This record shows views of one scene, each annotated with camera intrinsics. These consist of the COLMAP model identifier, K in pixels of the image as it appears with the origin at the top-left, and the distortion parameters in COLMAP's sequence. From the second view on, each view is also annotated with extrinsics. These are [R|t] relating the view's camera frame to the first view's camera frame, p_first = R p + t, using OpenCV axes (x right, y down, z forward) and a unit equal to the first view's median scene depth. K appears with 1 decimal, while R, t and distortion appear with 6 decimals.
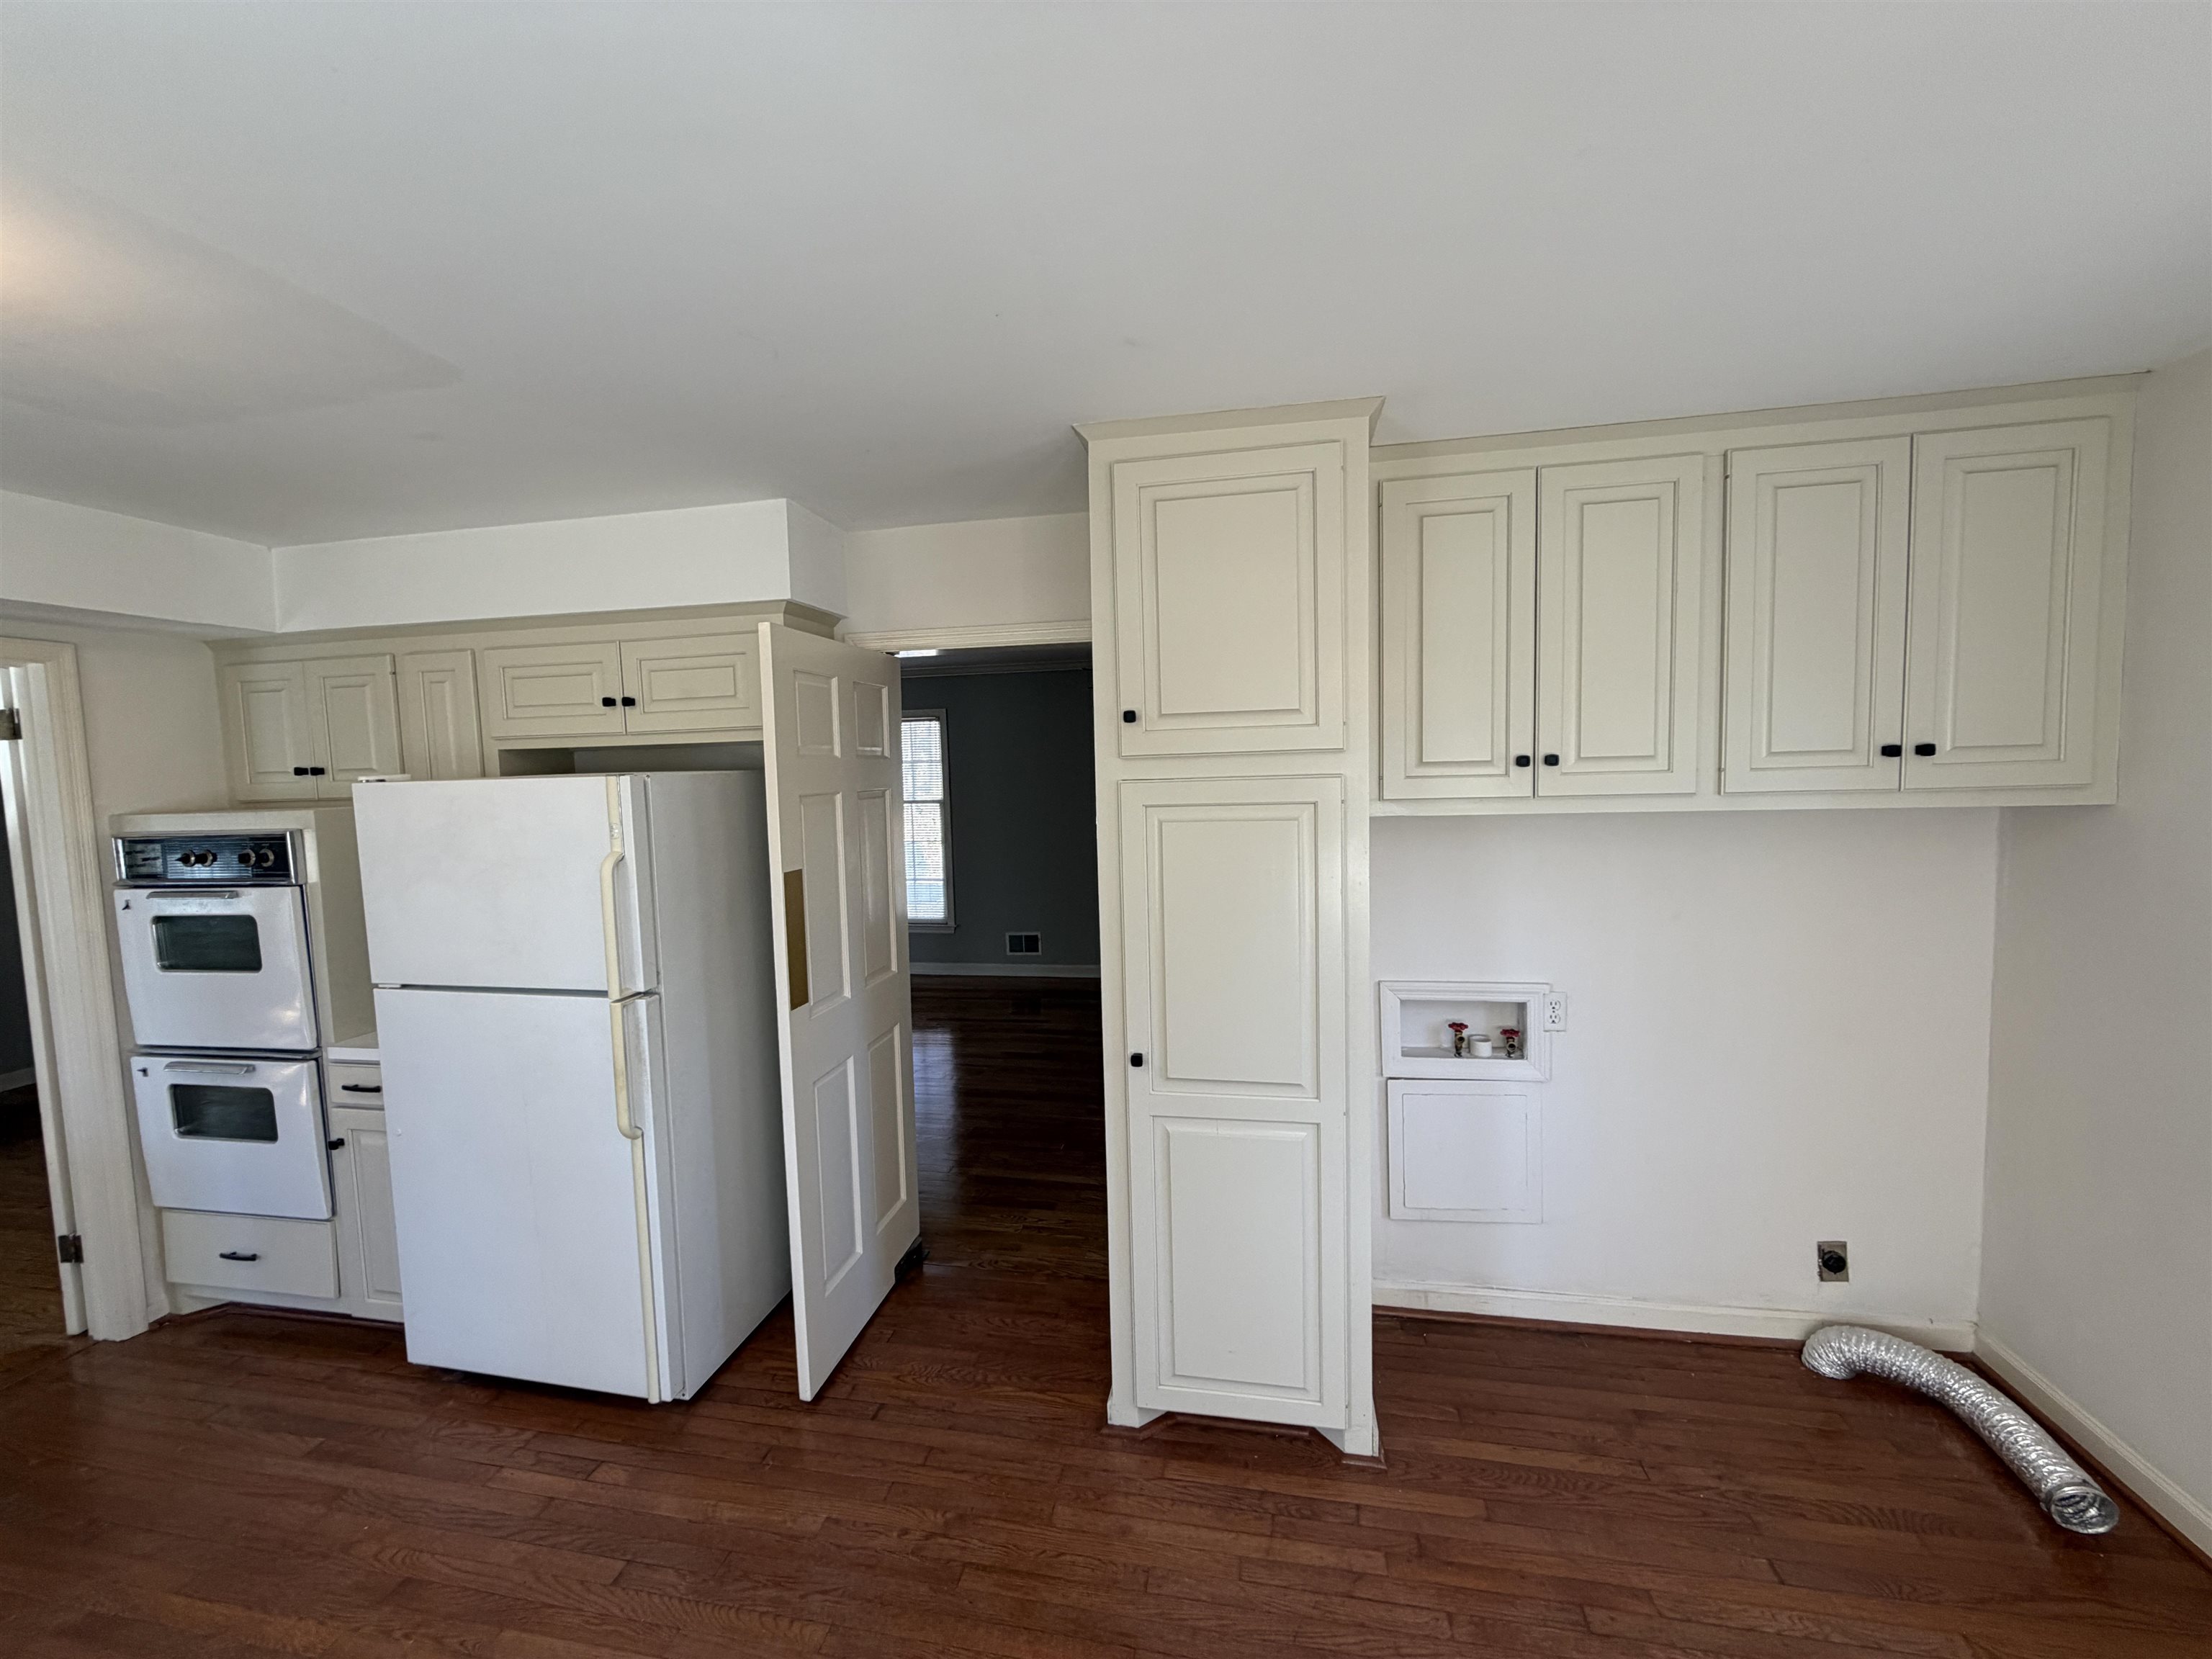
lens RADIAL K [[879.3, 0, 1100.9], [0, 879.3, 833.3], [0, 0, 1]] dist [-0.001976, 0.000810]
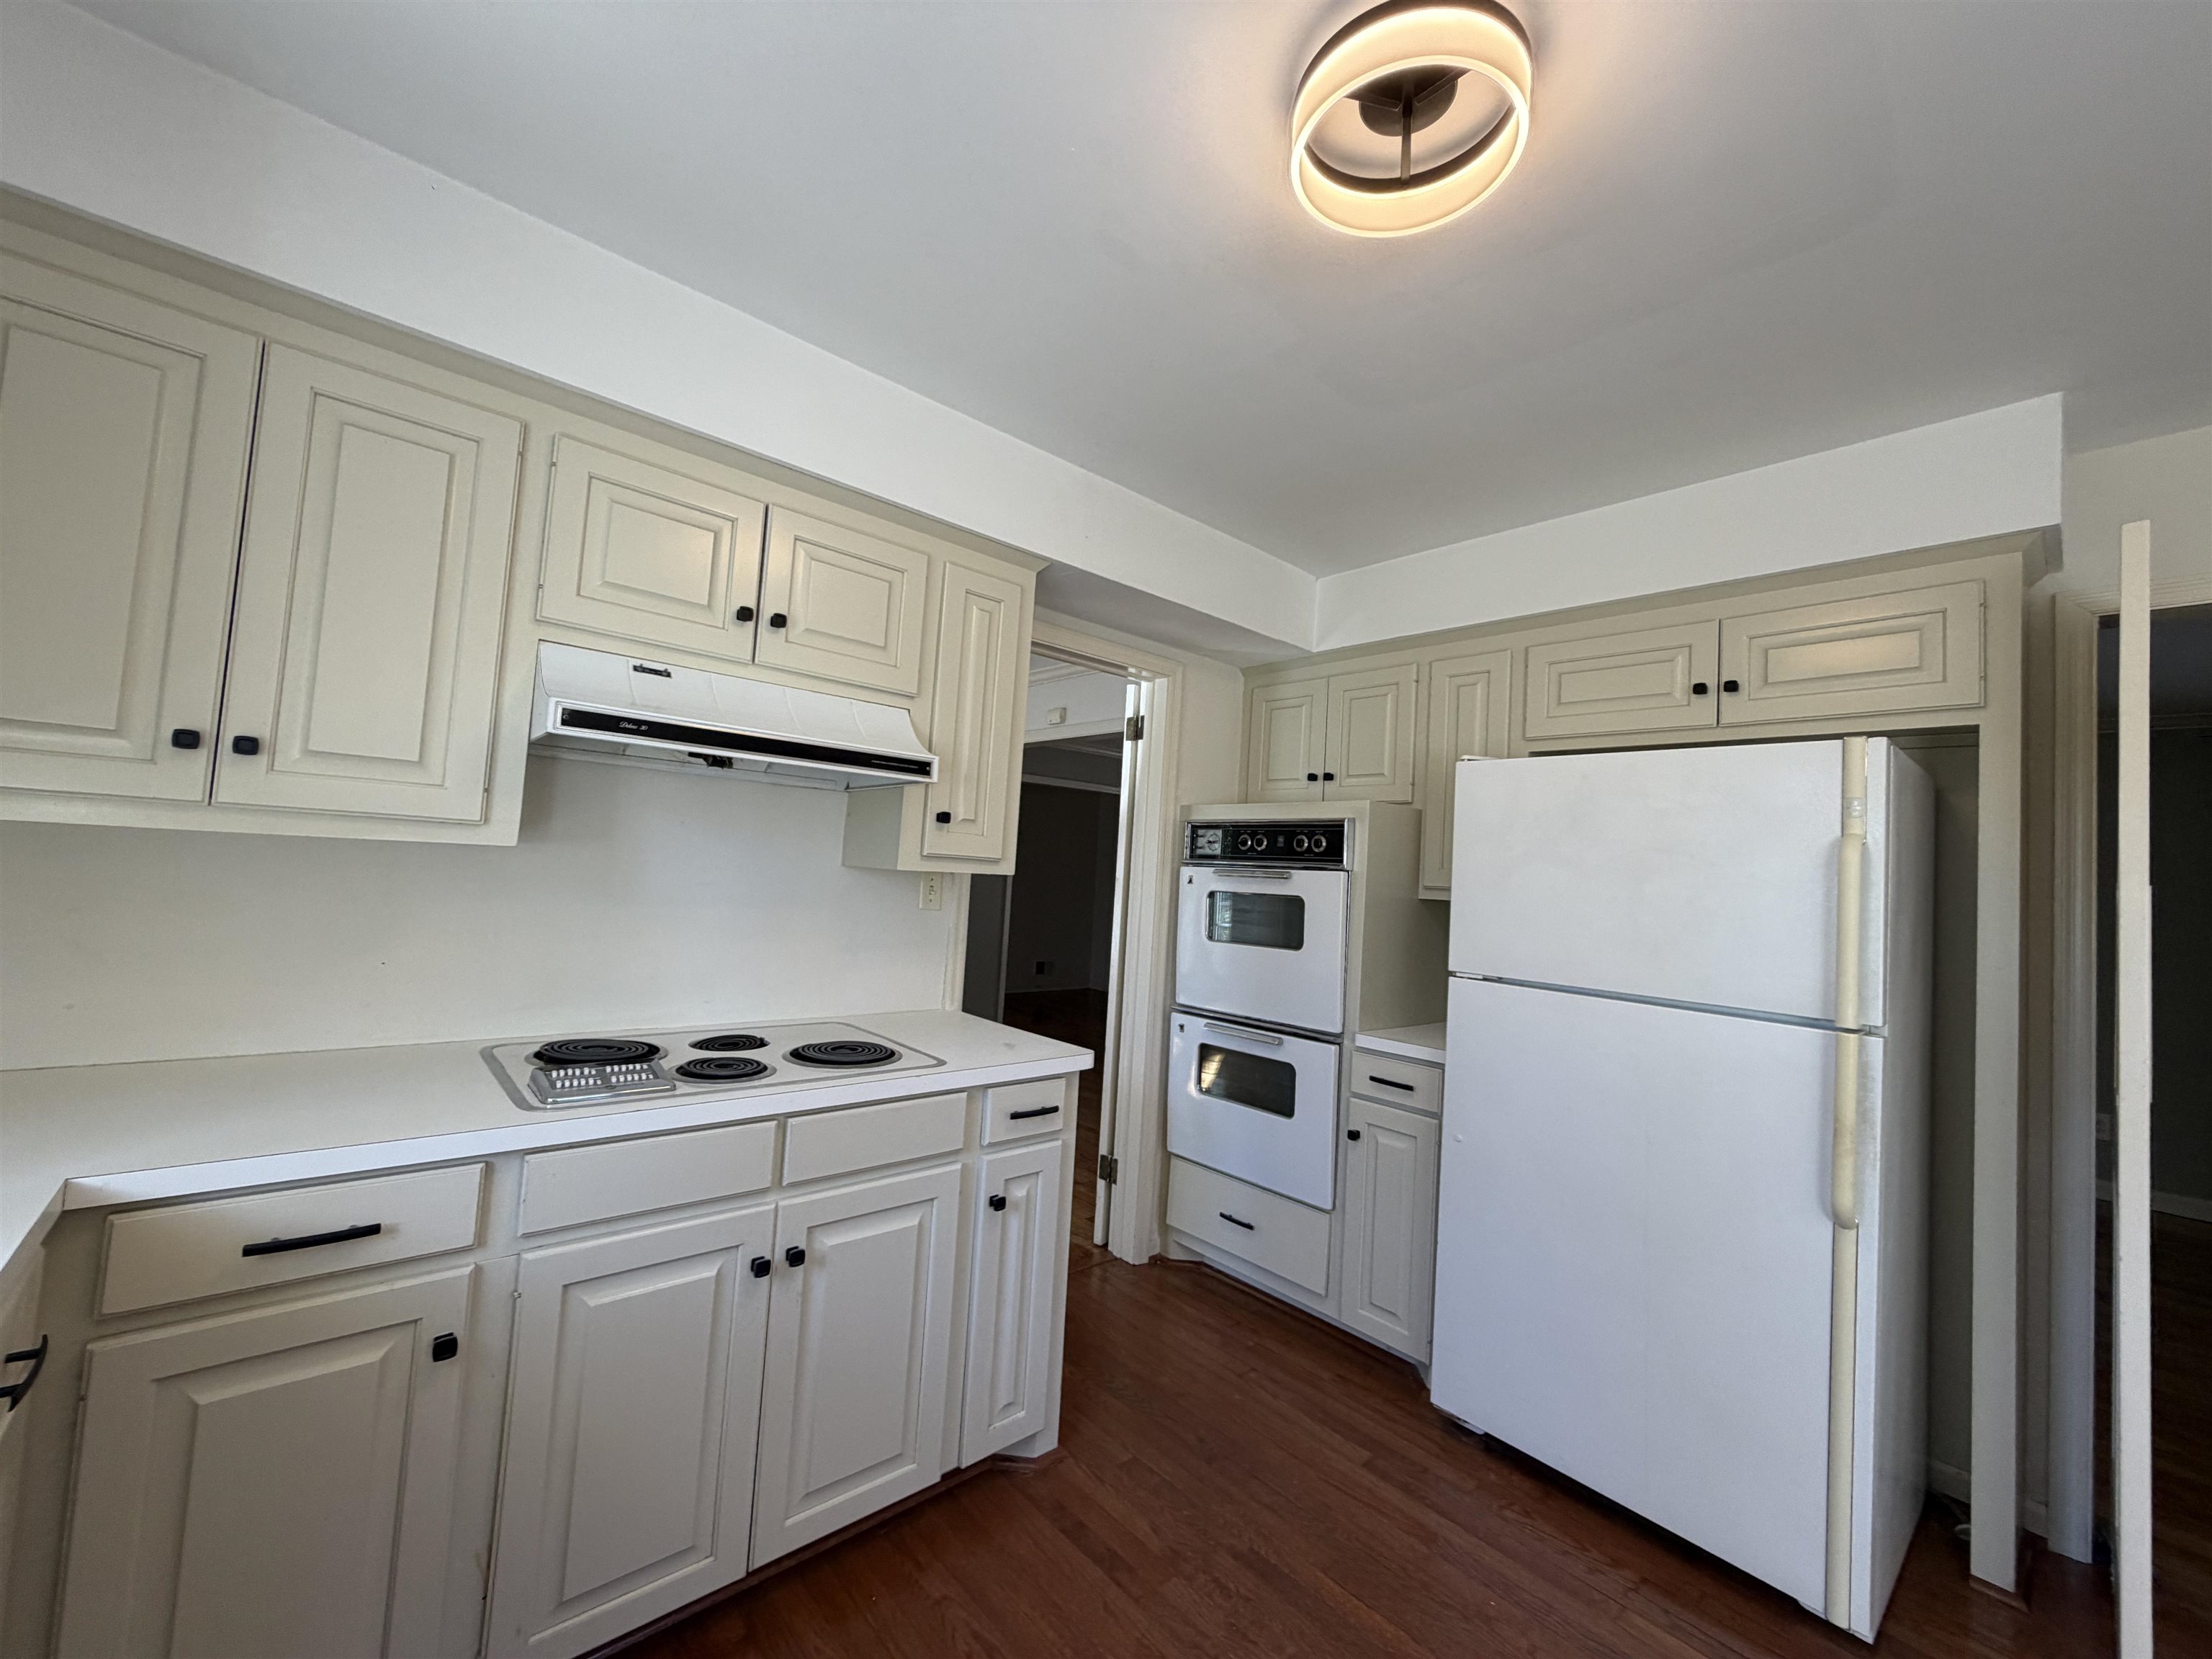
lens RADIAL K [[879.3, 0, 1096.5], [0, 879.3, 827.0], [0, 0, 1]] dist [-0.001976, 0.000810]
pose [[0.791622, 0.042724, -0.609515, -0.502186], [-0.126832, 0.987314, -0.095520, 0.140497], [0.597702, 0.152922, 0.786999, -0.003441]]
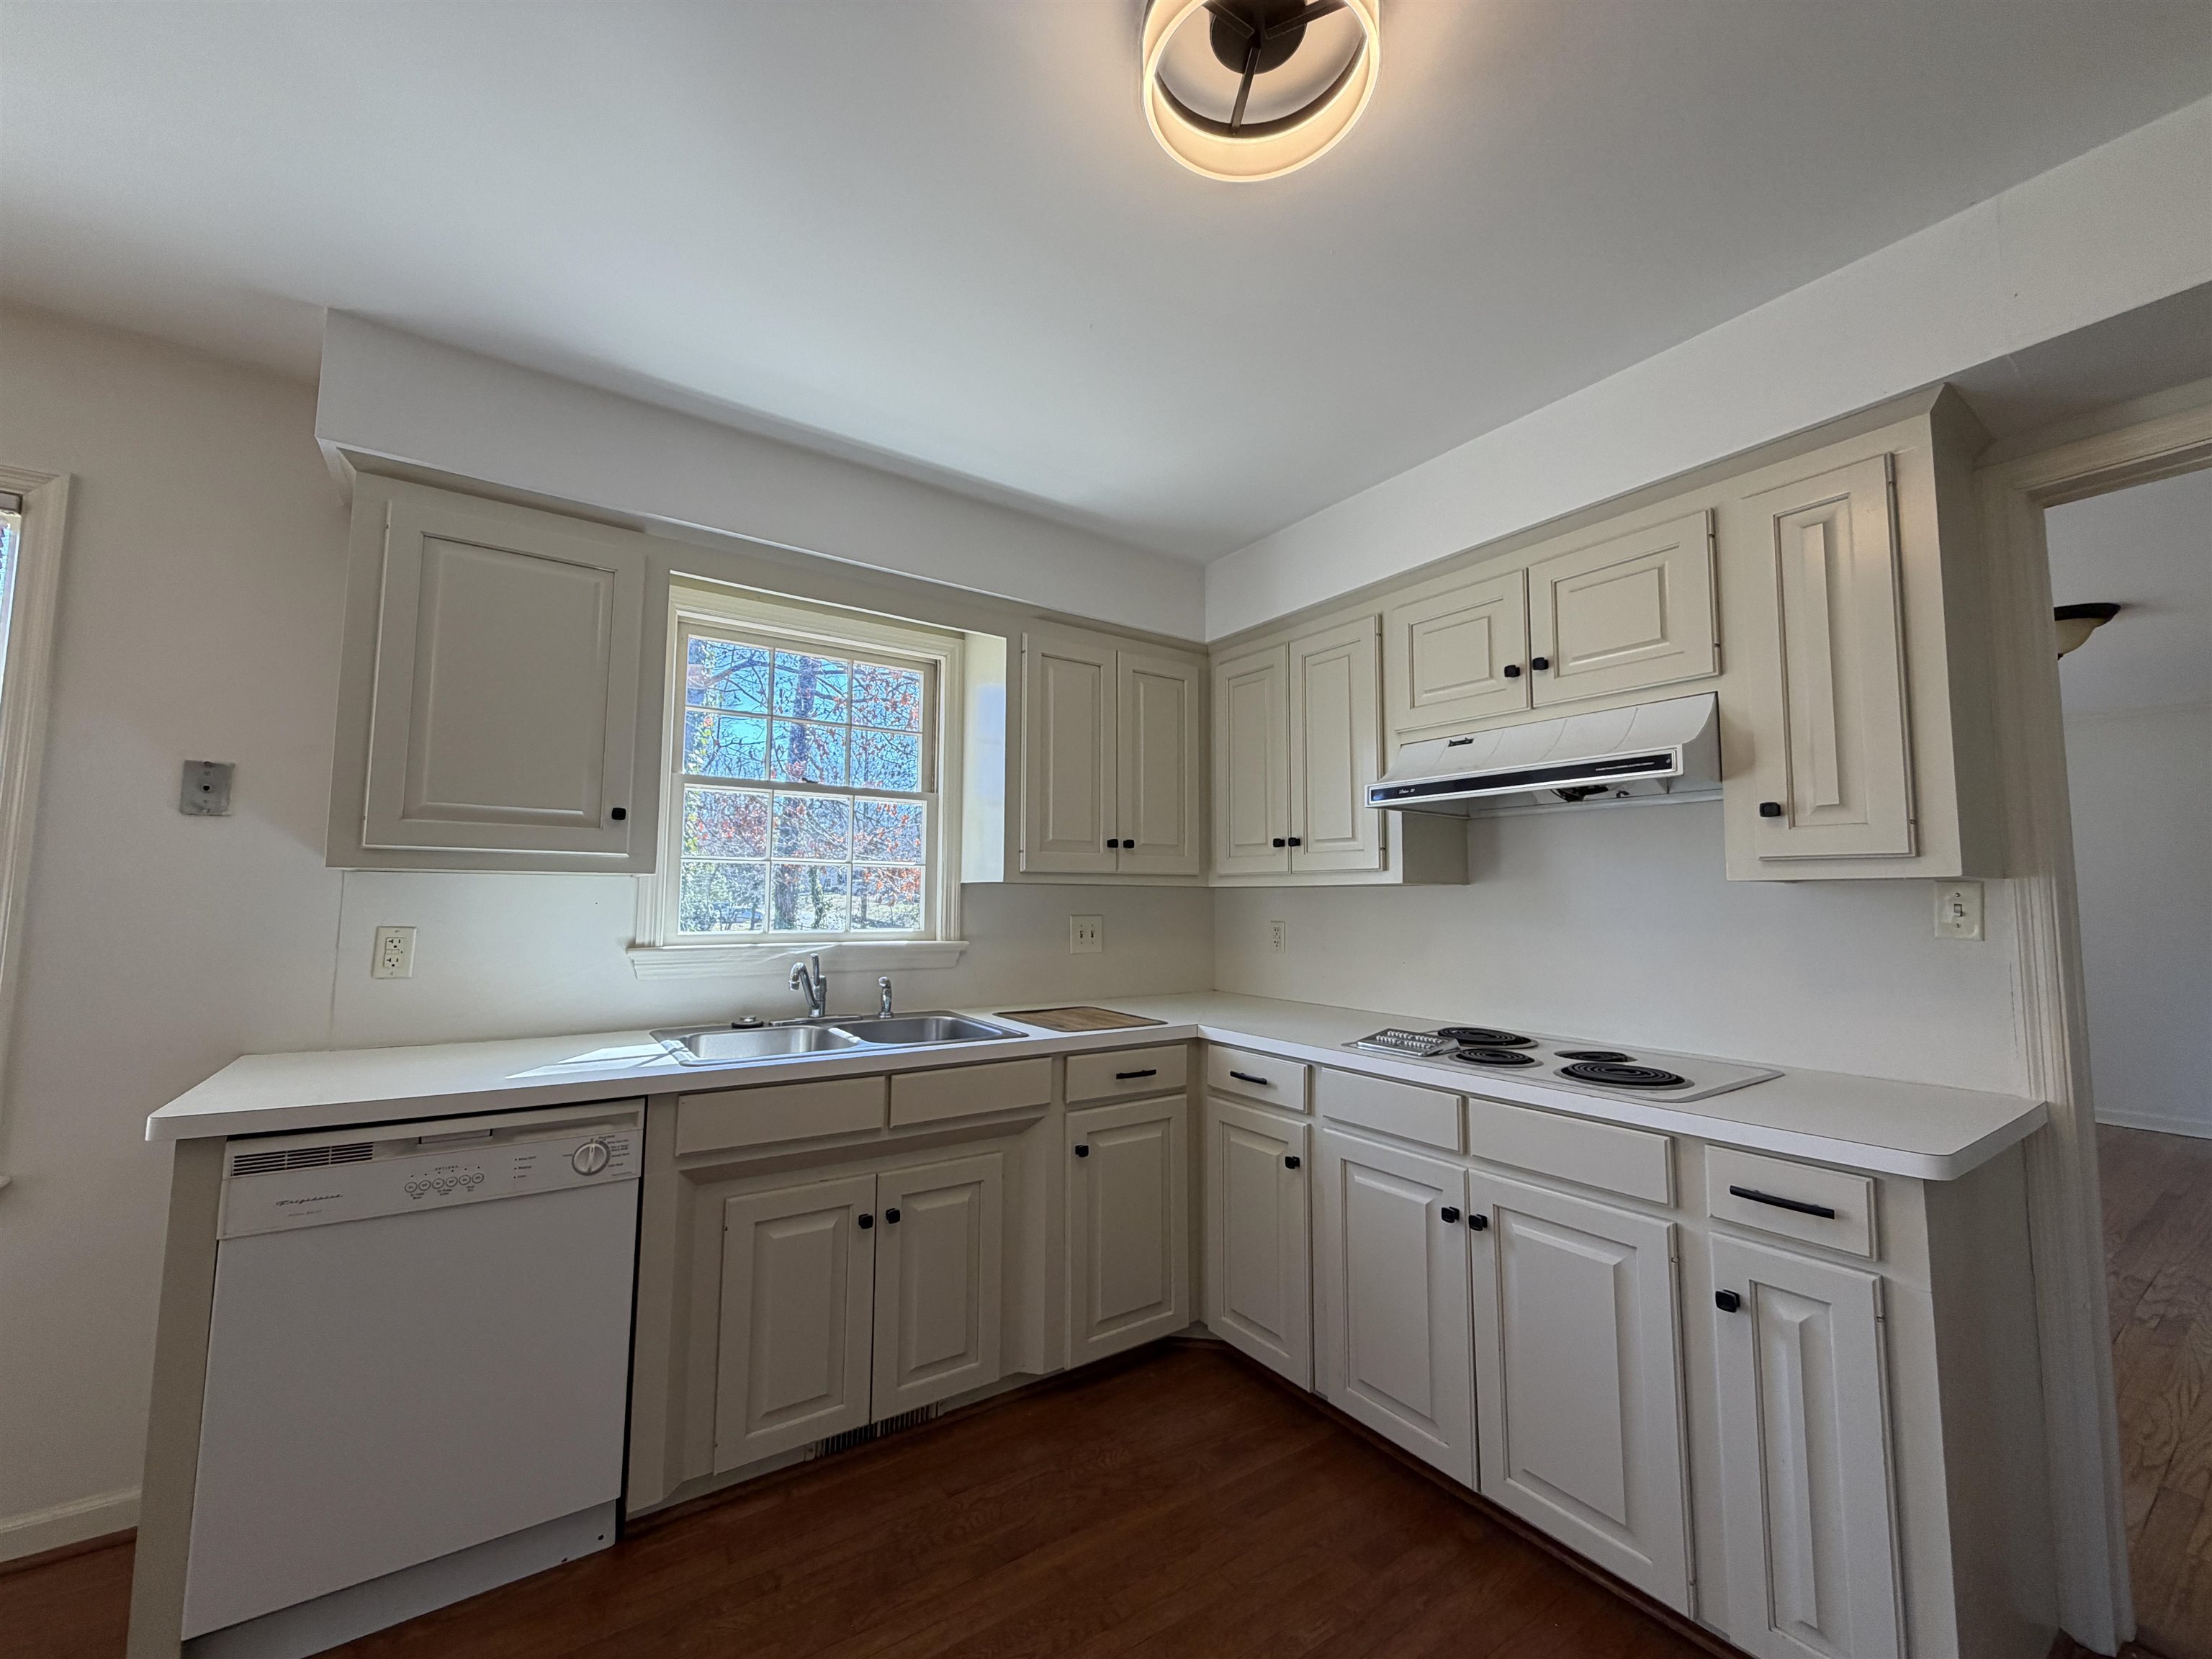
lens RADIAL K [[879.3, 0, 1099.2], [0, 879.3, 823.4], [0, 0, 1]] dist [-0.001976, 0.000810]
pose [[-0.701552, -0.039153, -0.711542, -0.311356], [-0.039545, 0.999090, -0.015986, 0.111197], [0.711520, 0.016923, -0.702462, 0.658394]]
